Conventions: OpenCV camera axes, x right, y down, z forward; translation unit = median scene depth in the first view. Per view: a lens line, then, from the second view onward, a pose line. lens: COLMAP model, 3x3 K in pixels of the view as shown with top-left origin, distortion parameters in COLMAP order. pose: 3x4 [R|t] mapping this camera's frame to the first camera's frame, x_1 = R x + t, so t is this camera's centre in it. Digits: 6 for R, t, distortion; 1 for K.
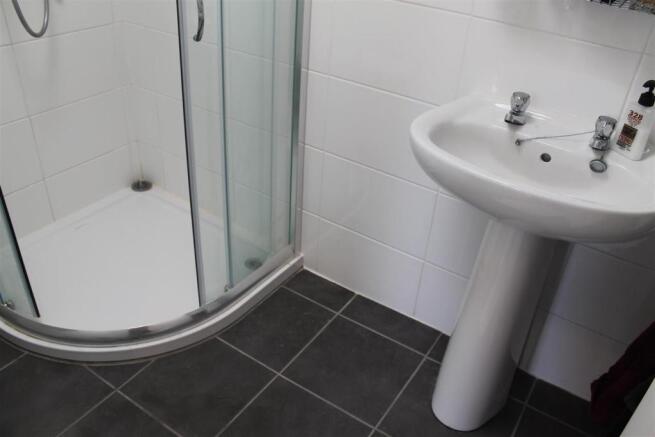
lens RADIAL K [[541.6, 0, 327.5], [0, 541.6, 218.5], [0, 0, 1]] dist [-0.171757, 0.140591]
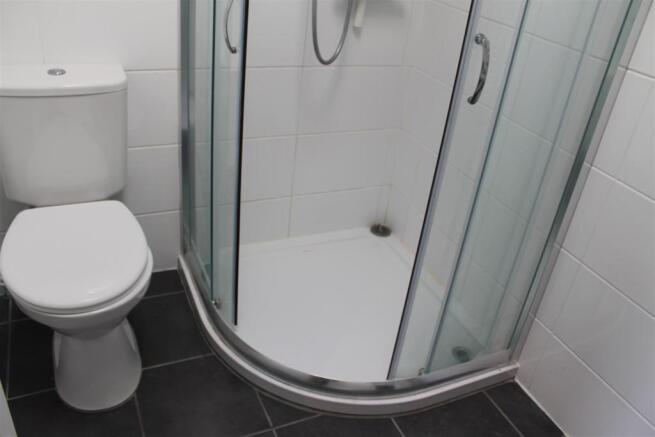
lens RADIAL K [[541.6, 0, 327.5], [0, 541.6, 218.5], [0, 0, 1]] dist [-0.171757, 0.140591]
pose [[0.850956, 0.285839, -0.440647, -0.003398], [-0.328441, 0.944274, -0.021736, -0.039355], [0.409879, 0.163223, 0.897417, 0.093869]]
